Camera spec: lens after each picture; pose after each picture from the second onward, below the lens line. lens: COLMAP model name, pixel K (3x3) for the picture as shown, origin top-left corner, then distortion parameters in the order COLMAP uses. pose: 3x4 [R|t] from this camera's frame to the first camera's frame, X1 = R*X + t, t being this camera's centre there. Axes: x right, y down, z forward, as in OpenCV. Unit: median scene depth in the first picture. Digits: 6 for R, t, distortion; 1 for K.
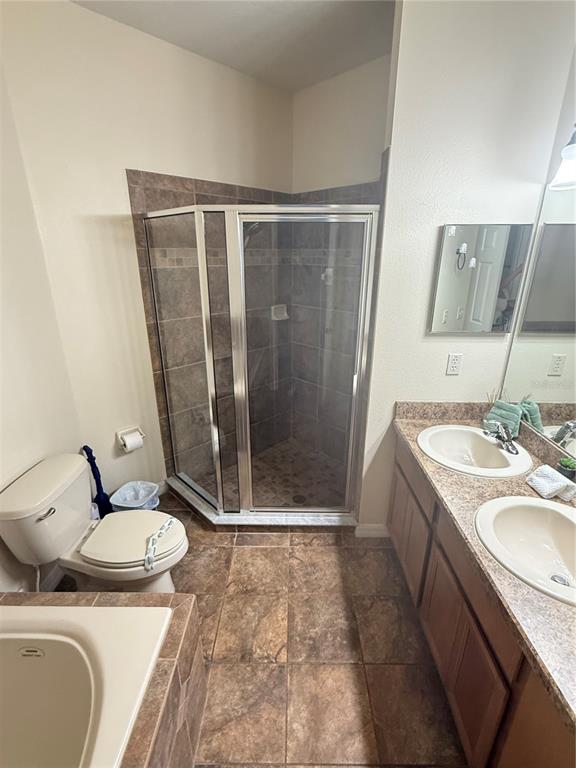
lens RADIAL K [[362.5, 0, 289.3], [0, 362.5, 387.8], [0, 0, 1]] dist [0.001960, -0.000238]
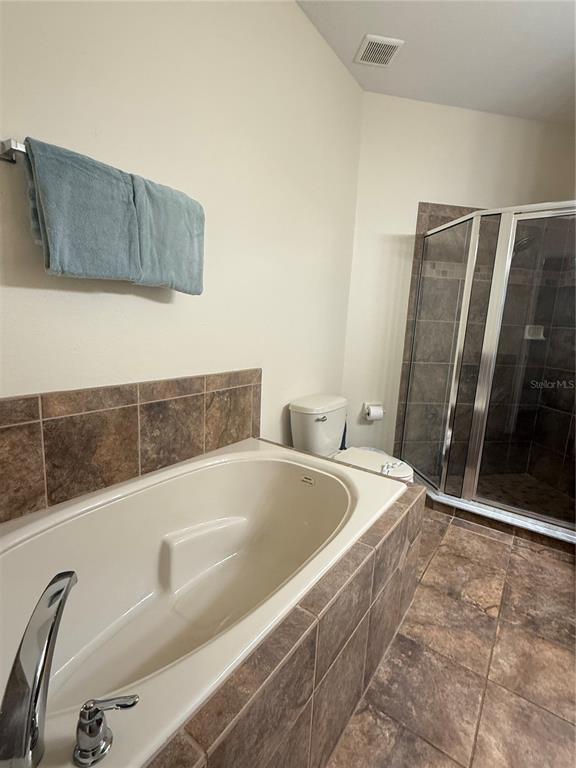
lens RADIAL K [[362.5, 0, 289.3], [0, 362.5, 387.8], [0, 0, 1]] dist [0.001960, -0.000238]
pose [[0.818691, 0.135336, -0.558058, -0.003444], [-0.239066, 0.963934, -0.116952, 0.314812], [0.522103, 0.229161, 0.821519, -0.184296]]
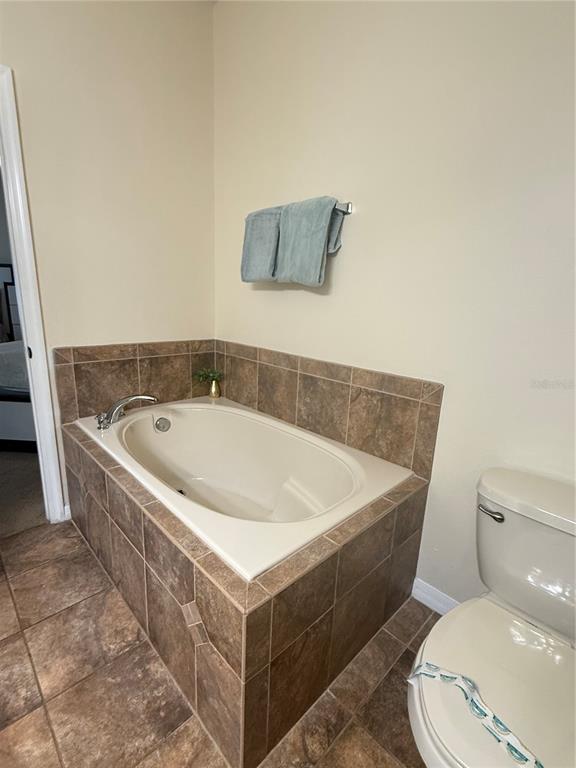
lens RADIAL K [[362.5, 0, 289.3], [0, 362.5, 387.8], [0, 0, 1]] dist [0.001960, -0.000238]
pose [[-0.703395, 0.134691, -0.697921, 0.048649], [-0.295389, 0.837690, 0.459370, -0.048934], [0.646515, 0.529277, -0.549440, 0.748033]]
